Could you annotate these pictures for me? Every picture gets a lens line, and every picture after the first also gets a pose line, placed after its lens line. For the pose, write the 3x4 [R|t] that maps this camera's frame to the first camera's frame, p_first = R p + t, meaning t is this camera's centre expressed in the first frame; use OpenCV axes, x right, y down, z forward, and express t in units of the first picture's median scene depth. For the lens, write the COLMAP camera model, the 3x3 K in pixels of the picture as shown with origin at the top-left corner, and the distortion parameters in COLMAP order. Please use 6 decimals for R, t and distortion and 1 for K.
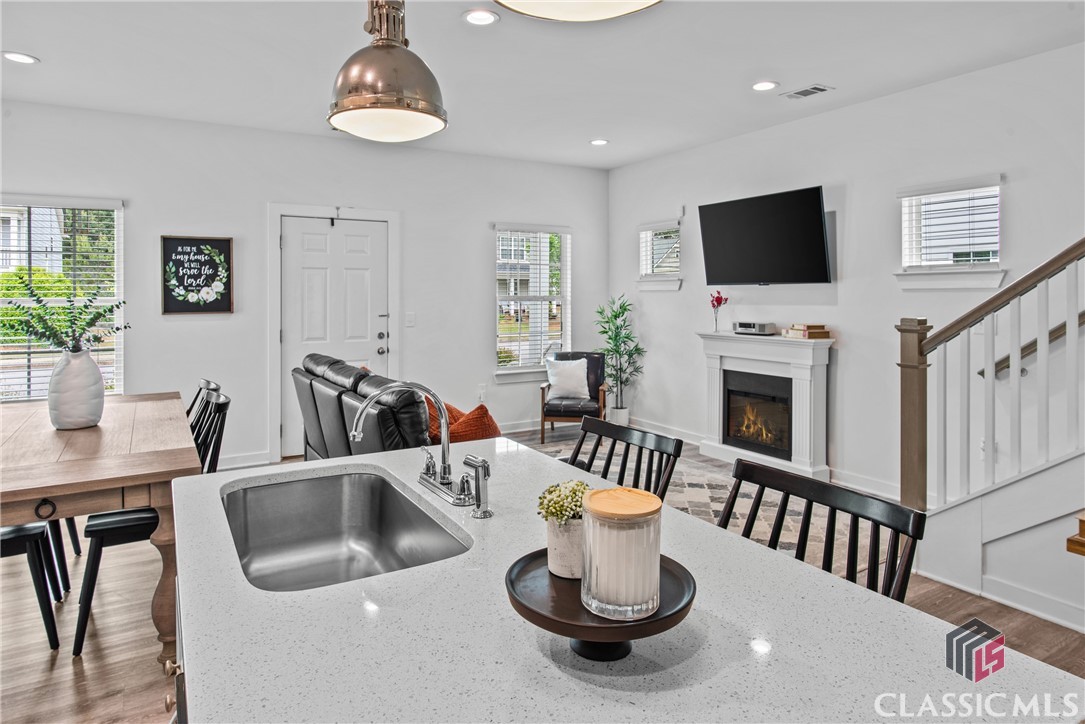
lens RADIAL K [[646.3, 0, 535.3], [0, 646.3, 293.3], [0, 0, 1]] dist [-0.002719, -0.000965]
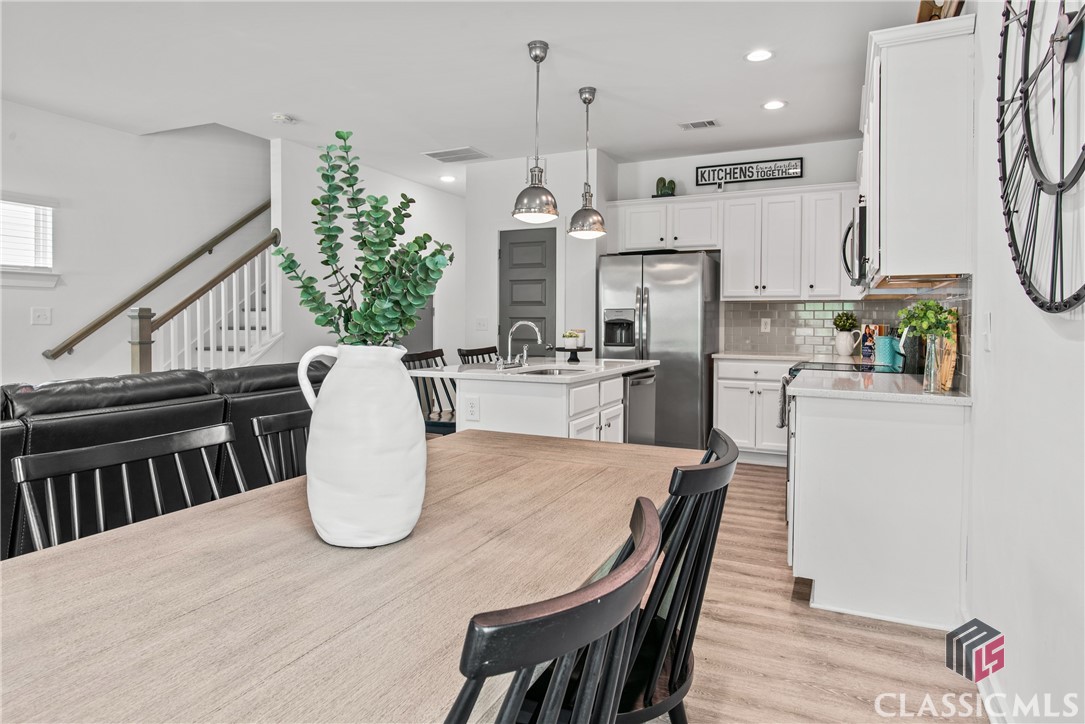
lens RADIAL K [[631.2, 0, 545.2], [0, 631.2, 336.7], [0, 0, 1]] dist [-0.004590, -0.000324]
pose [[-0.564122, -0.017446, 0.825507, -0.647970], [-0.001025, 0.999791, 0.020429, 0.046623], [-0.825691, 0.010678, -0.564022, 0.670532]]
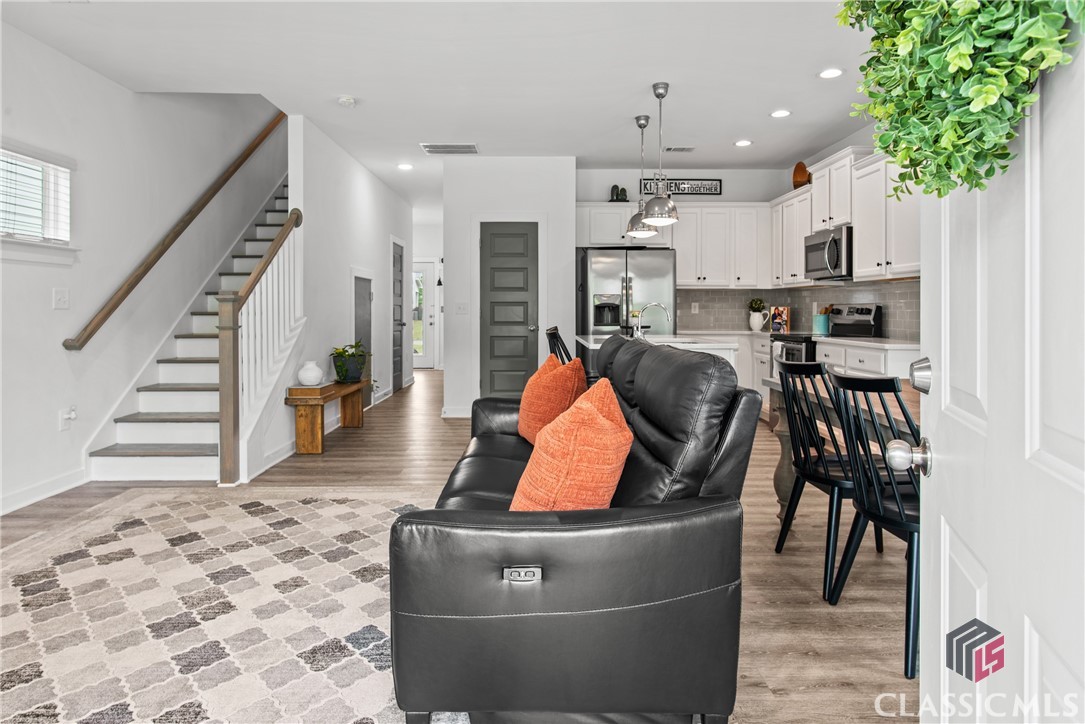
lens RADIAL K [[640.4, 0, 535.9], [0, 640.4, 313.5], [0, 0, 1]] dist [-0.002653, 0.001102]
pose [[-0.863398, 0.001420, 0.504522, -0.365391], [0.003955, 0.999984, 0.003953, 0.053684], [-0.504508, 0.005408, -0.863390, 1.140847]]
